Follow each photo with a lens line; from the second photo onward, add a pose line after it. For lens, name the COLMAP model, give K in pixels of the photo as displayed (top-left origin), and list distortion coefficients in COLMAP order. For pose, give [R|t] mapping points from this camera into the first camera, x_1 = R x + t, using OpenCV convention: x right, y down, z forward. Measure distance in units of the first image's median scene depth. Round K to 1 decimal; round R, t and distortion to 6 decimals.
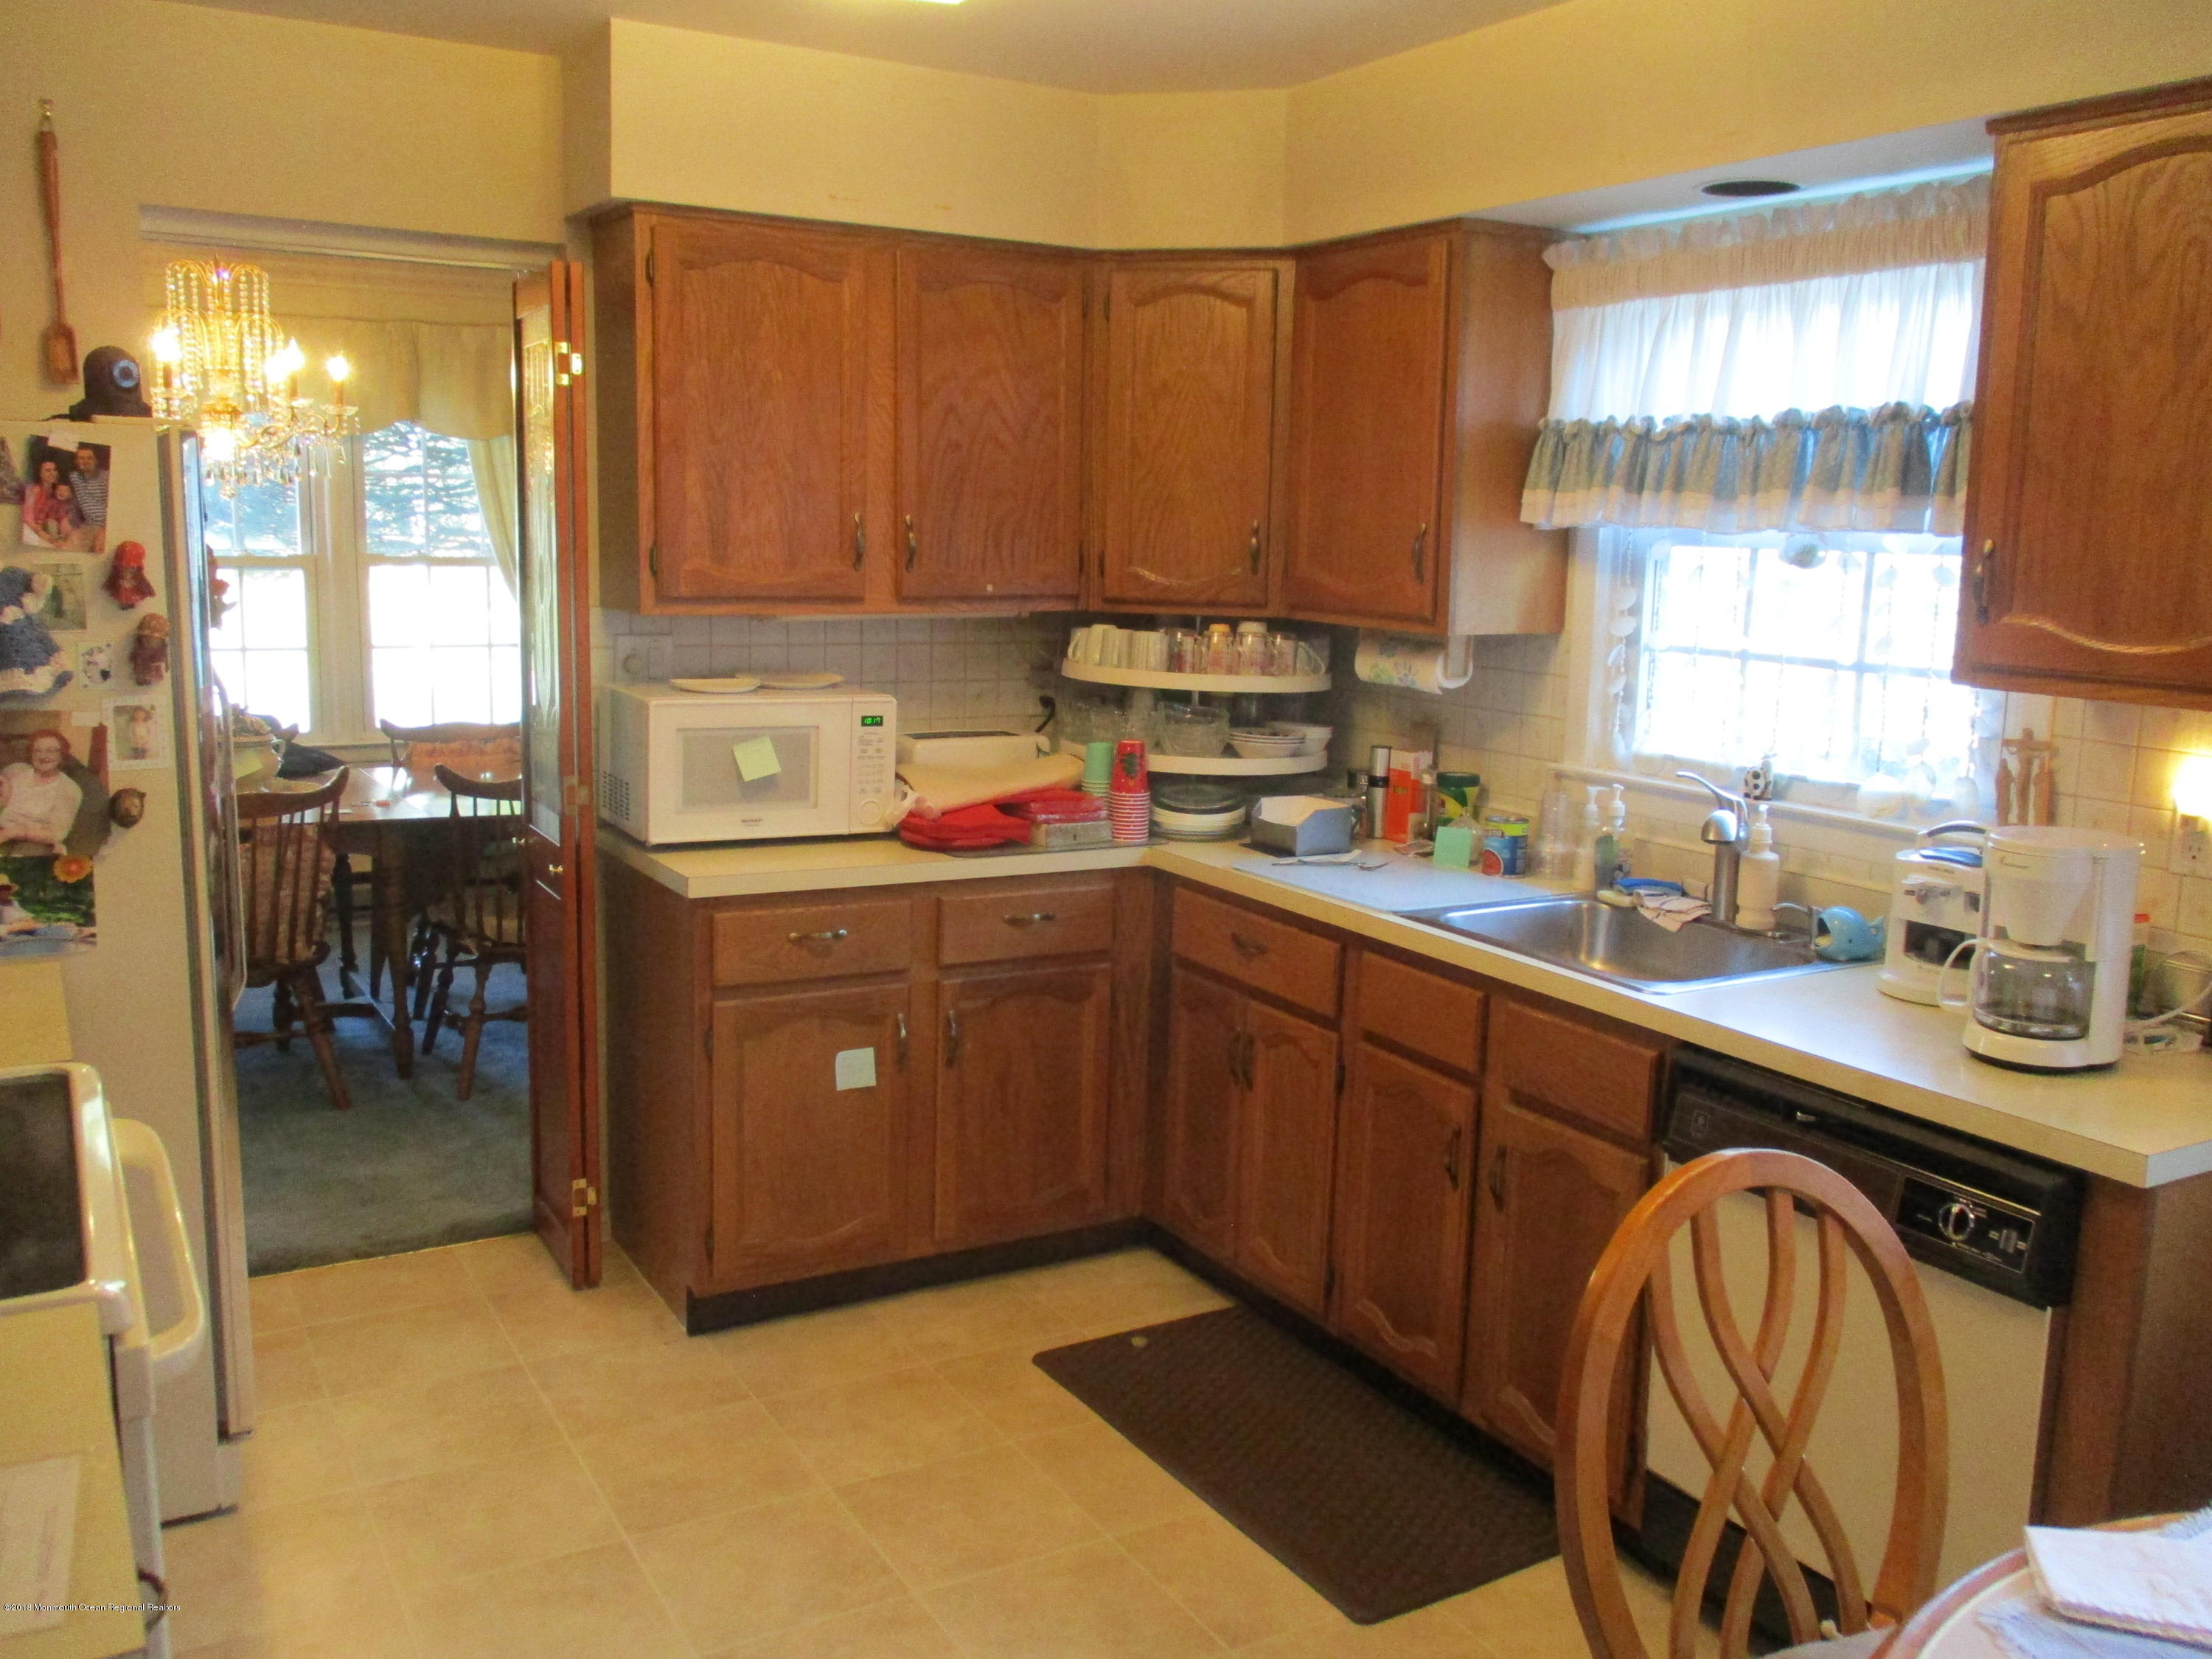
lens RADIAL K [[1922.3, 0, 1106.0], [0, 1922.3, 829.5], [0, 0, 1]] dist [-0.002597, -0.008495]
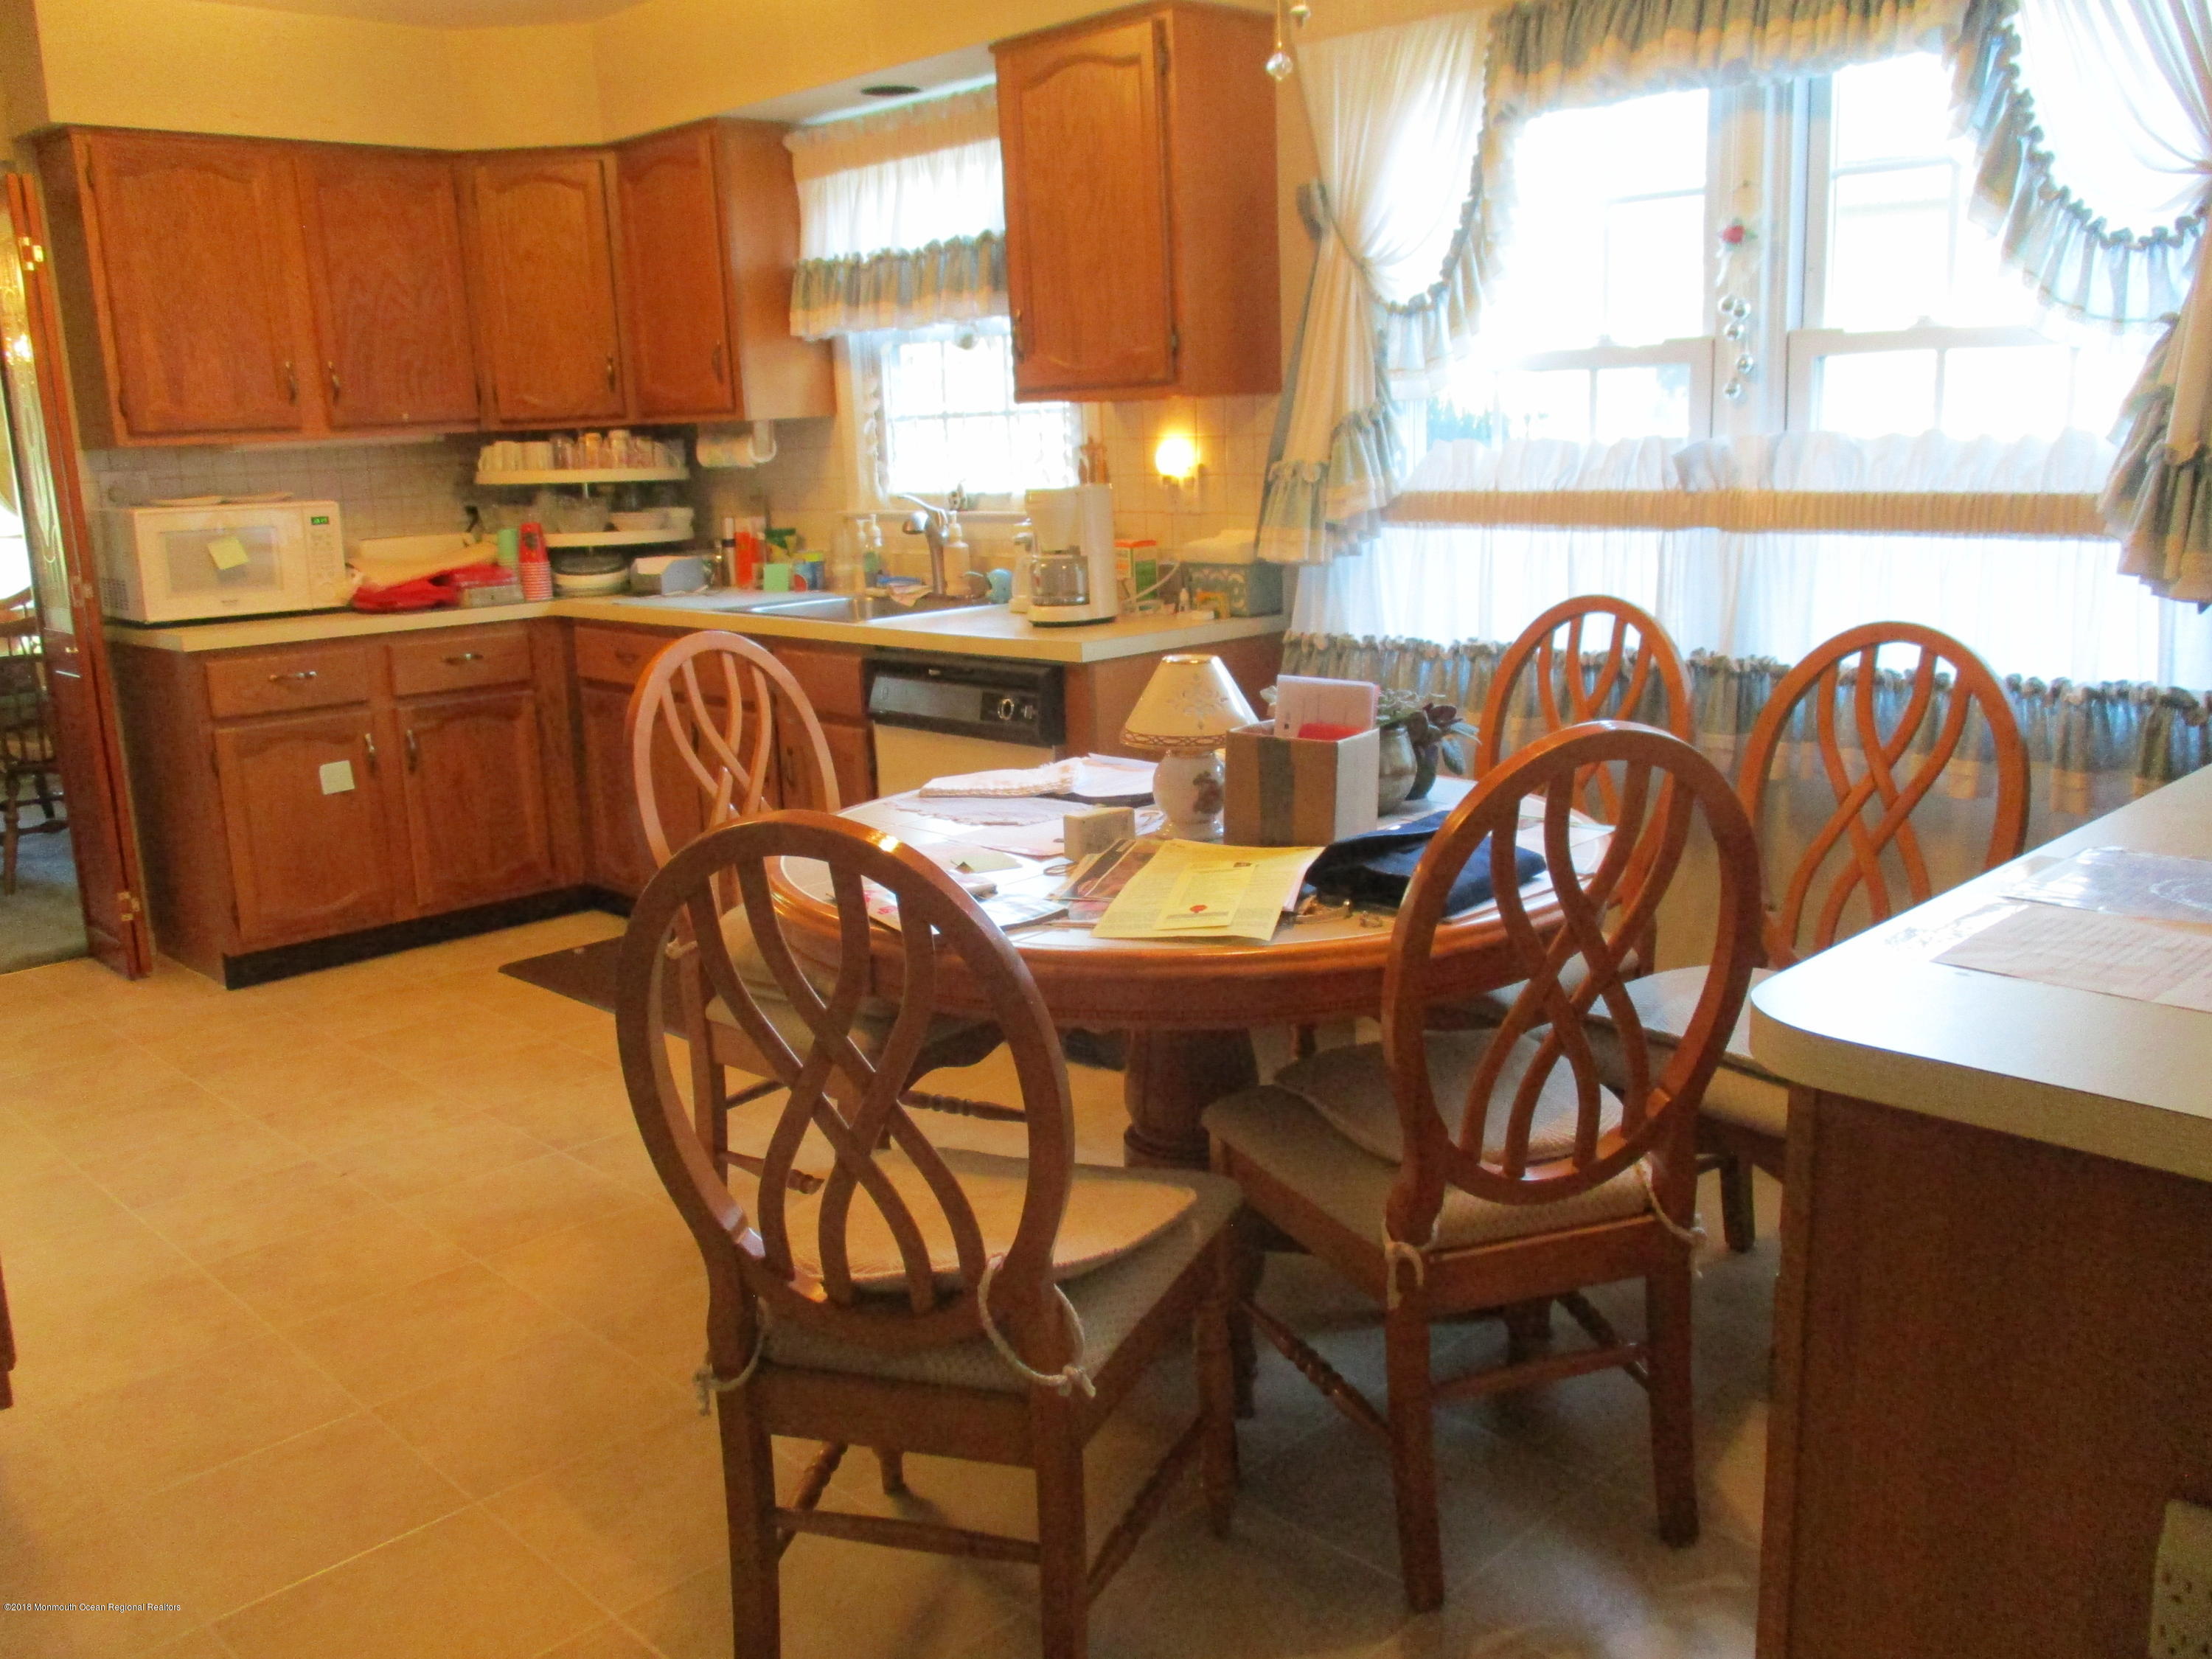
lens RADIAL K [[1890.7, 0, 1099.3], [0, 1890.7, 799.9], [0, 0, 1]] dist [-0.004666, 0.006456]
pose [[0.968081, -0.113295, 0.223571, 0.084025], [0.104120, 0.993181, 0.052448, 0.121782], [-0.227989, -0.027495, 0.973275, -0.383358]]
